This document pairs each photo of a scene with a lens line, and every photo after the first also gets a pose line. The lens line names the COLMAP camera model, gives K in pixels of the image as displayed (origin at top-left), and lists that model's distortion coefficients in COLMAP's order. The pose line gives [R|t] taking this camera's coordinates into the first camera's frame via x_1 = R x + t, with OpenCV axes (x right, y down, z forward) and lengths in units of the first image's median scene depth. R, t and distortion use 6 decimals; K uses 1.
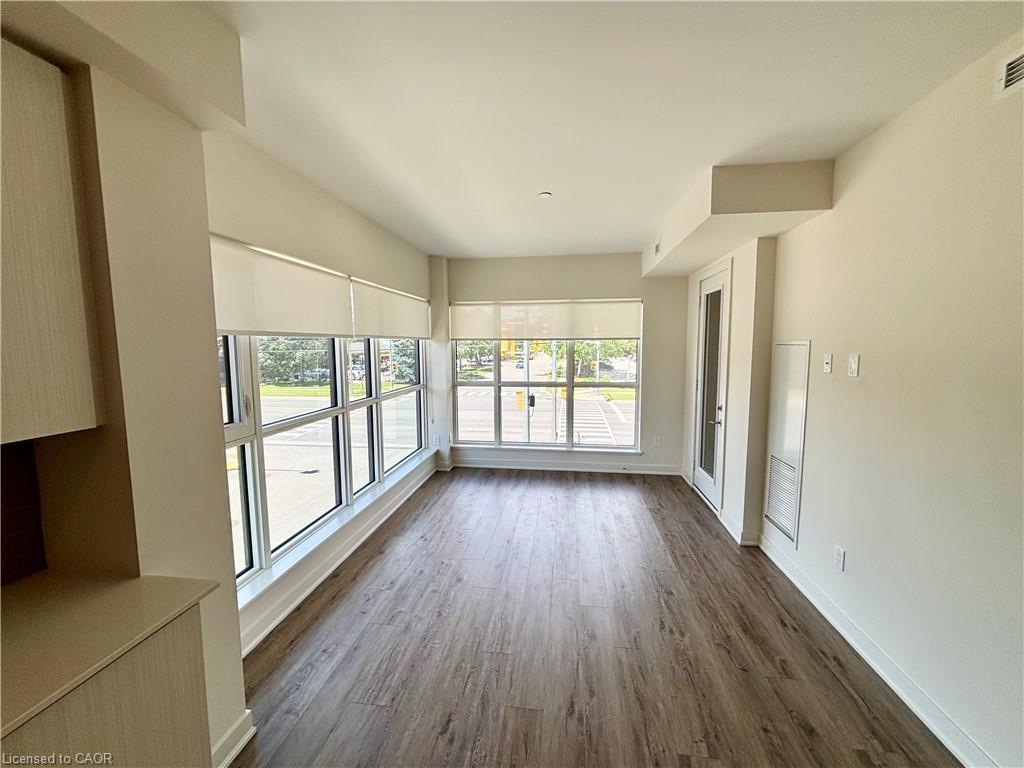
lens RADIAL K [[414.6, 0, 507.9], [0, 414.6, 383.8], [0, 0, 1]] dist [0.001055, 0.000207]
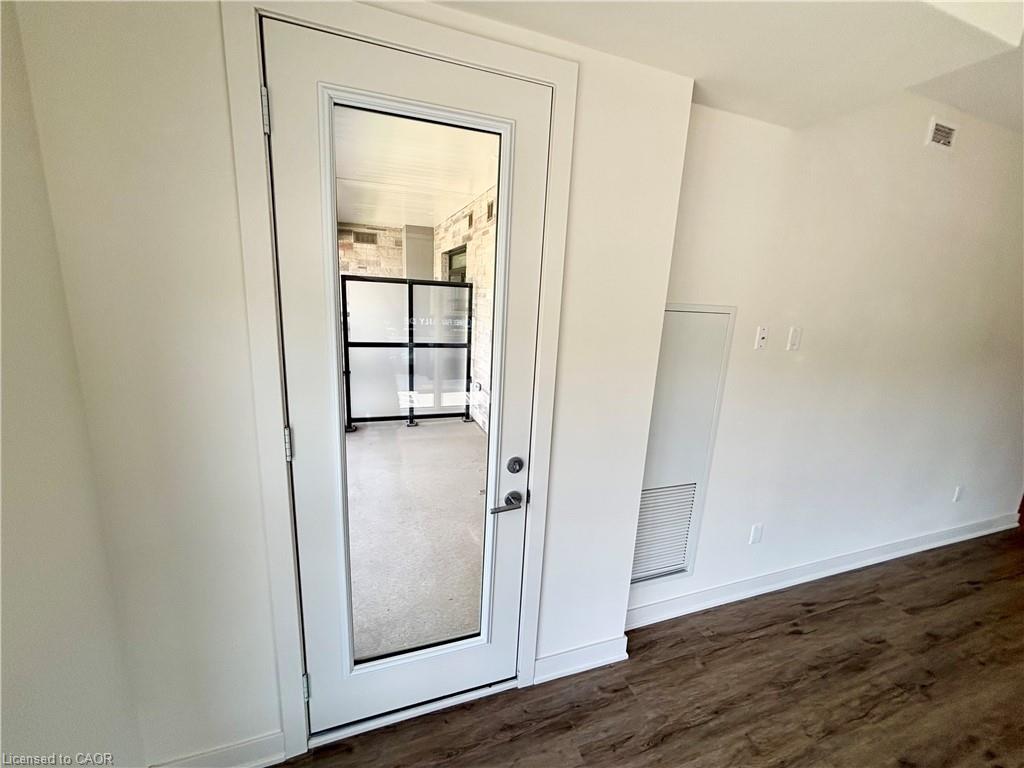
lens RADIAL K [[414.6, 0, 507.9], [0, 414.6, 383.8], [0, 0, 1]] dist [0.001055, 0.000207]
pose [[-0.472359, -0.206309, 0.856921, 0.290873], [0.035630, 0.966956, 0.252441, -0.183360], [-0.880686, 0.149774, -0.449399, 1.800894]]
